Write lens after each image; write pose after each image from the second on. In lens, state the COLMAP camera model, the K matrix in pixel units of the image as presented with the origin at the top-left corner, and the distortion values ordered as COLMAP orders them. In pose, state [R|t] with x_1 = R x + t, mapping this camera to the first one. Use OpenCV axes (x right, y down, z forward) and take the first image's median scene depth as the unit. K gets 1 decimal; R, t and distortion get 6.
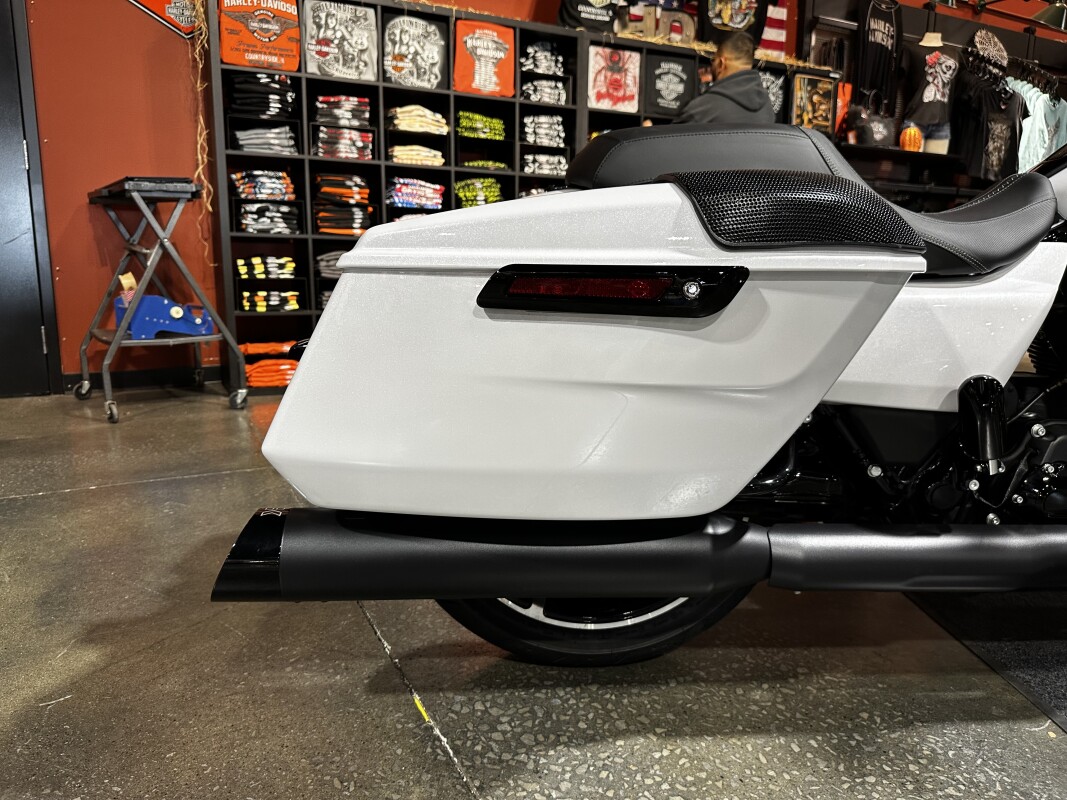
lens RADIAL K [[755.4, 0, 519.3], [0, 755.4, 417.7], [0, 0, 1]] dist [0.018362, -0.052587]
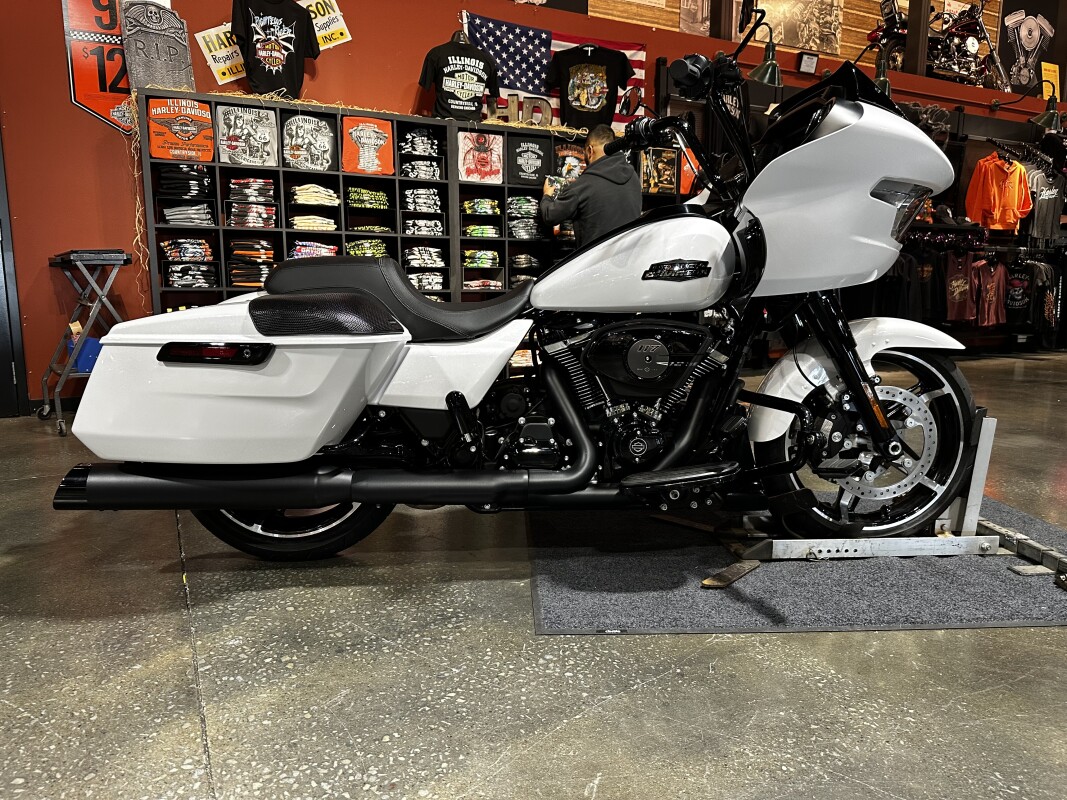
lens RADIAL K [[755.4, 0, 526.2], [0, 755.4, 423.6], [0, 0, 1]] dist [0.018362, -0.052587]
pose [[0.999918, -0.011461, 0.005746, 0.215253], [0.011599, 0.999631, -0.024565, 0.021707], [-0.005462, 0.024630, 0.999682, -0.259055]]
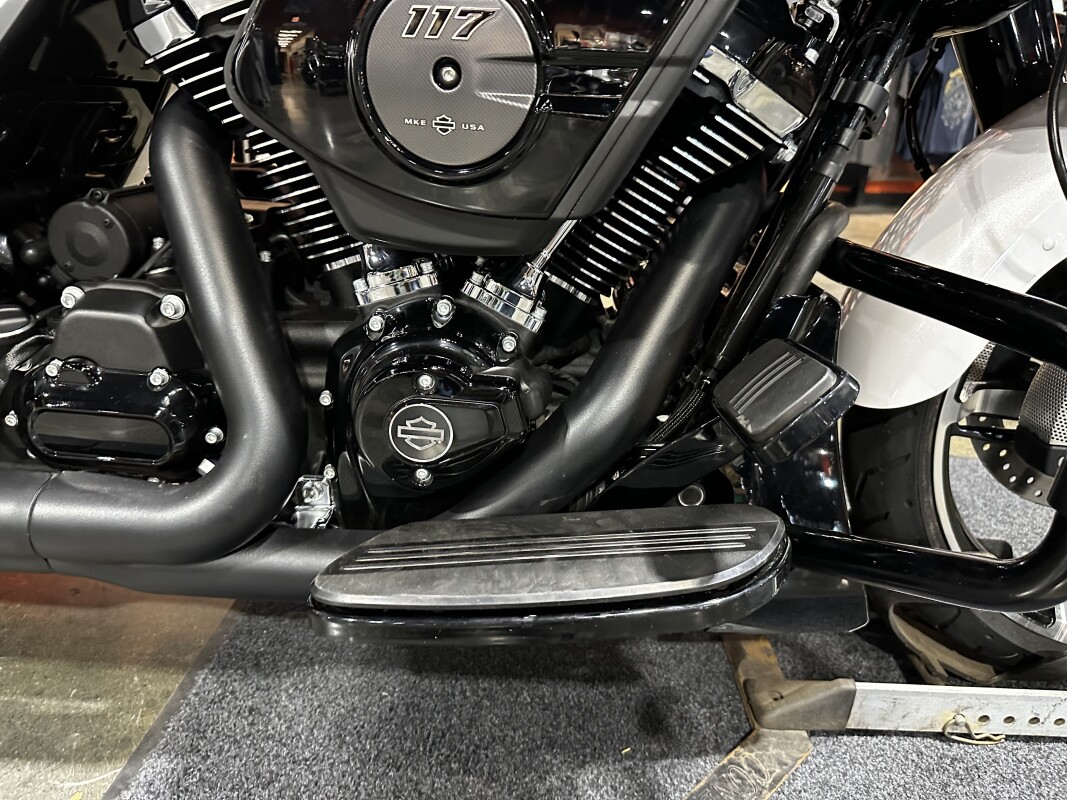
lens RADIAL K [[755.4, 0, 539.5], [0, 755.4, 441.6], [0, 0, 1]] dist [0.018362, -0.052587]
pose [[0.996379, 0.066114, -0.053465, 0.331106], [-0.053316, 0.975631, 0.212841, -0.004757], [0.066234, -0.209220, 0.975623, 0.142834]]
